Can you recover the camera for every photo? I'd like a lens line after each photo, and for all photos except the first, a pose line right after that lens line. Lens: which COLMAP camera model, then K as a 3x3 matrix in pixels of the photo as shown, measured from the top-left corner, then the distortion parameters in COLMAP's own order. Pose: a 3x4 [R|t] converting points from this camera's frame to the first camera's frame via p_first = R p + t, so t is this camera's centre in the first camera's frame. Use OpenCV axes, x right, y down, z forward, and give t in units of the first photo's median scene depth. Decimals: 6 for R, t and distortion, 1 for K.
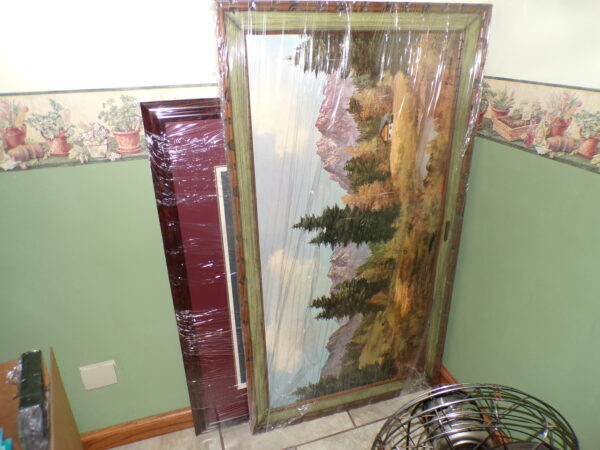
lens RADIAL K [[415.5, 0, 299.7], [0, 415.5, 224.5], [0, 0, 1]] dist [-0.033839, 0.014635]
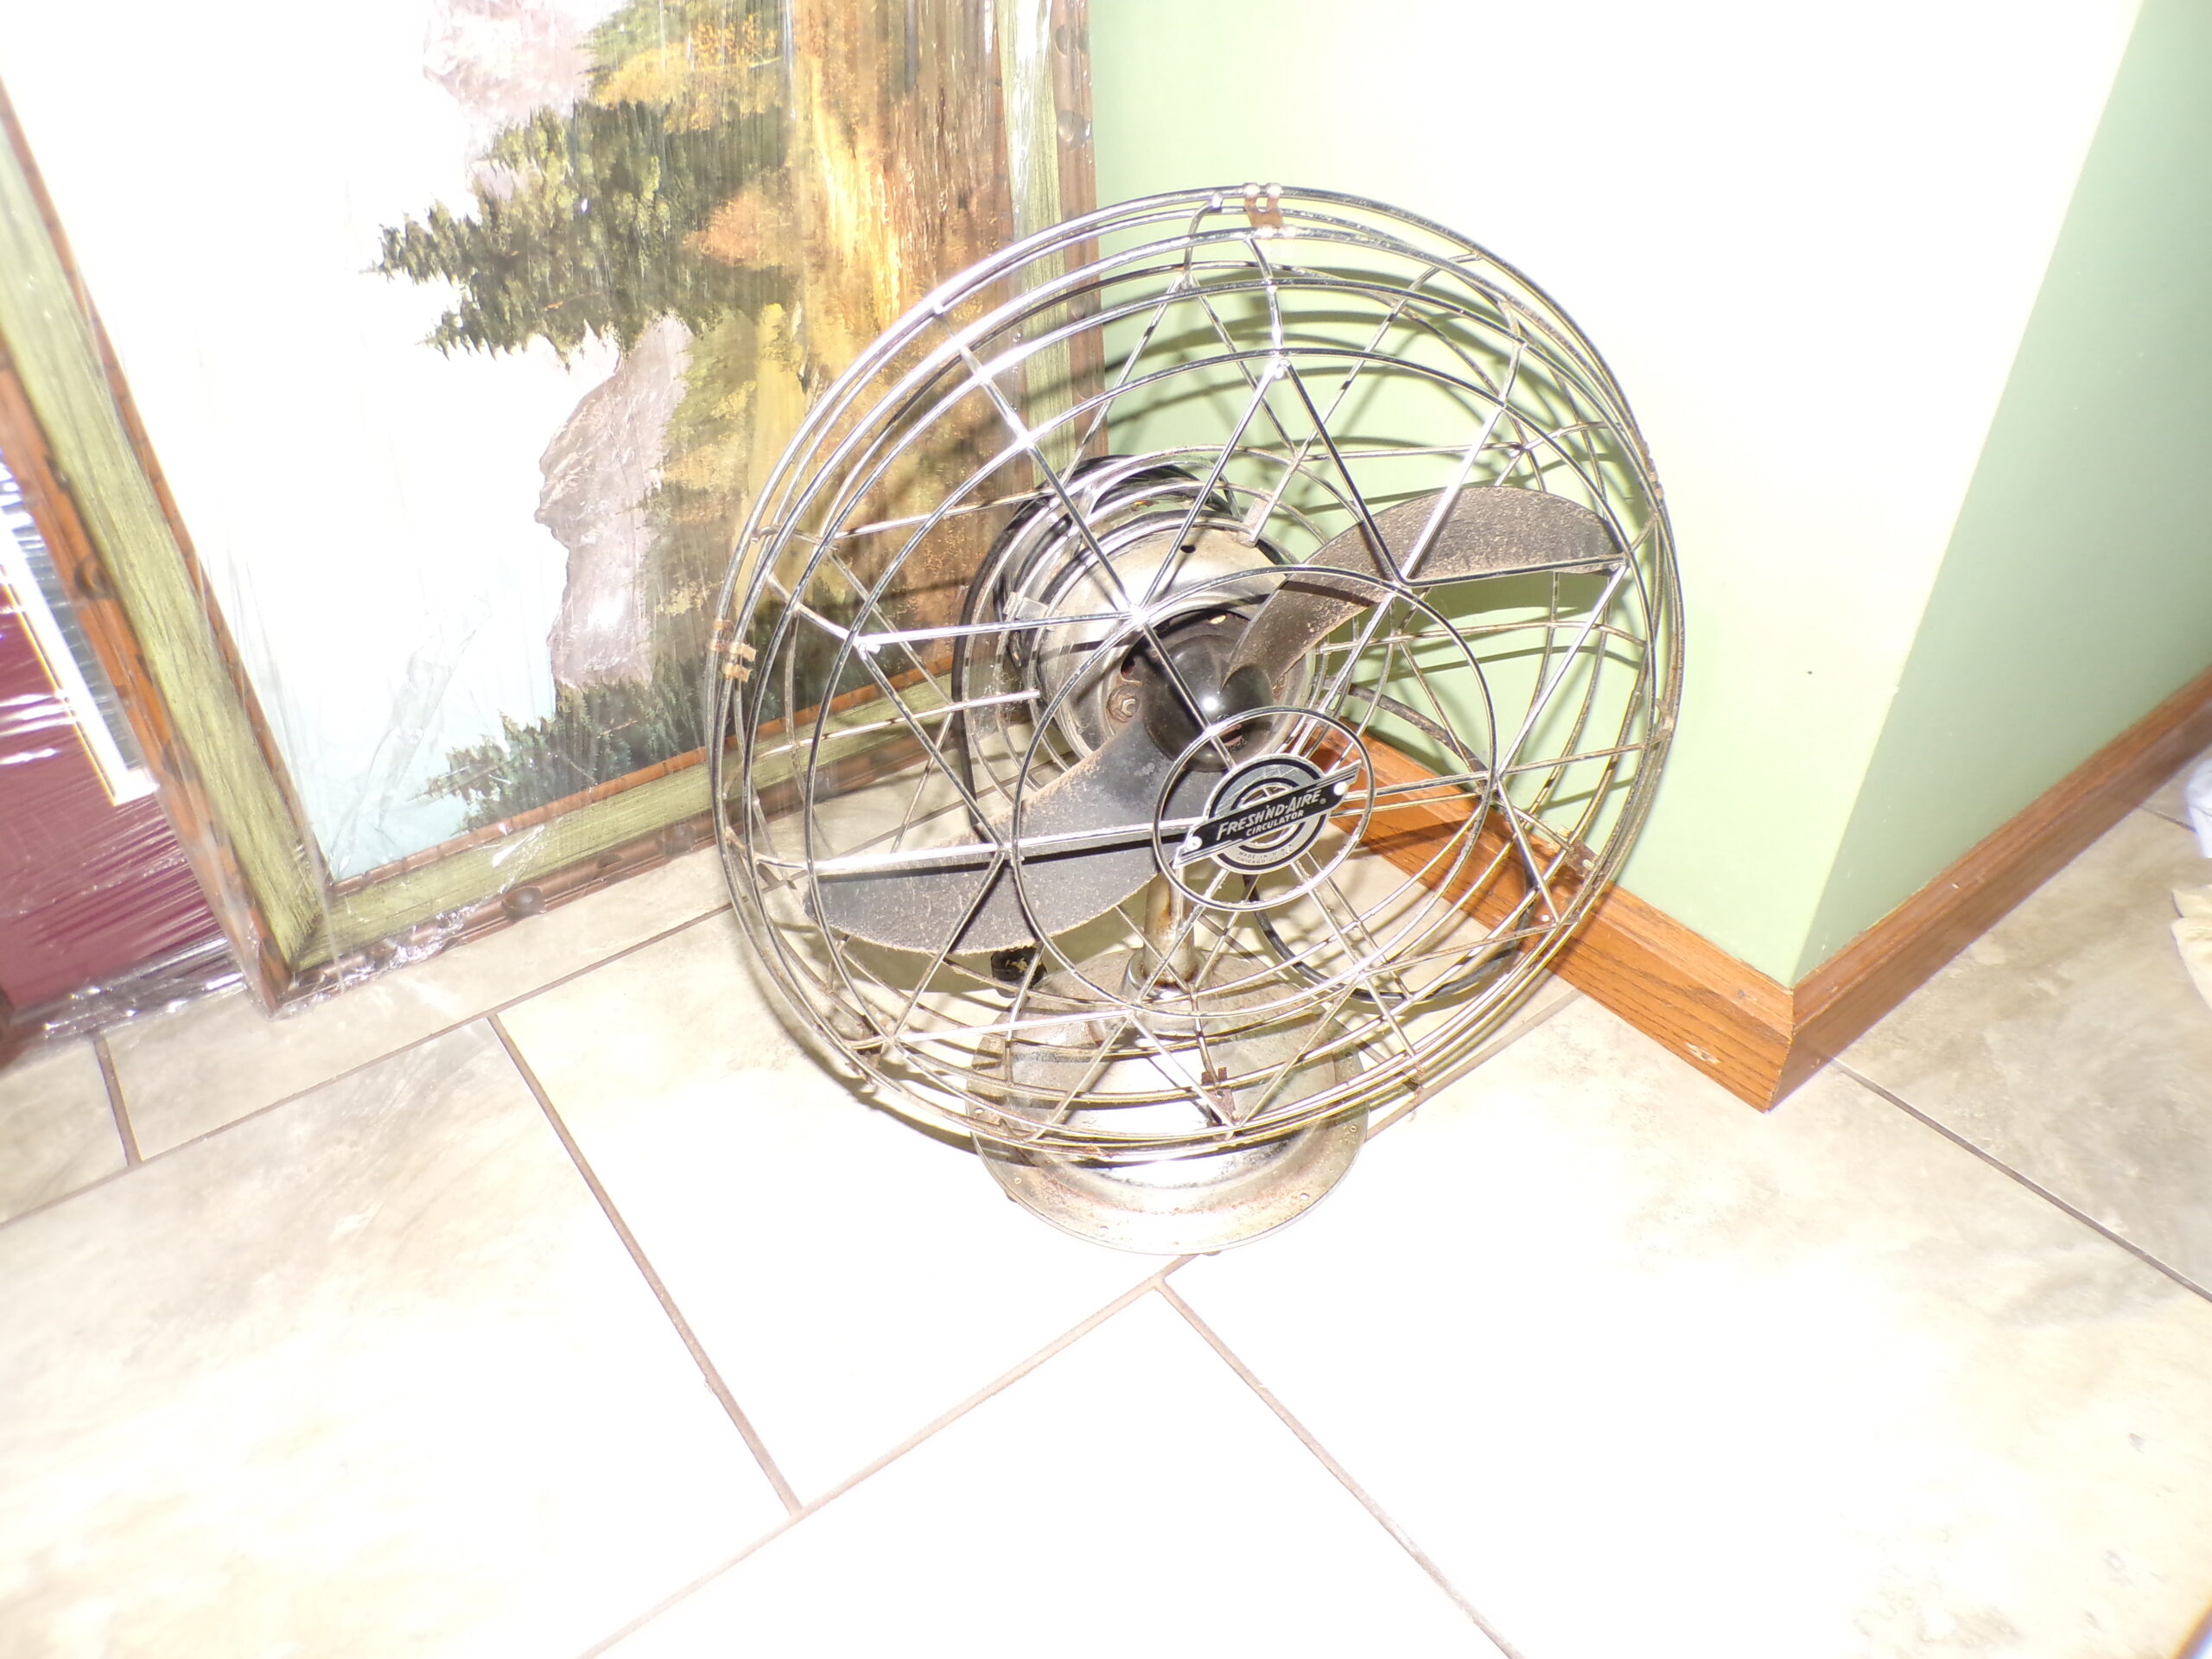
lens RADIAL K [[1532.0, 0, 1108.2], [0, 1532.0, 828.9], [0, 0, 1]] dist [-0.033839, 0.014635]
pose [[0.944275, -0.206525, 0.256306, 0.105153], [0.149957, 0.963085, 0.223564, 0.320358], [-0.293016, -0.172671, 0.940386, 0.193322]]
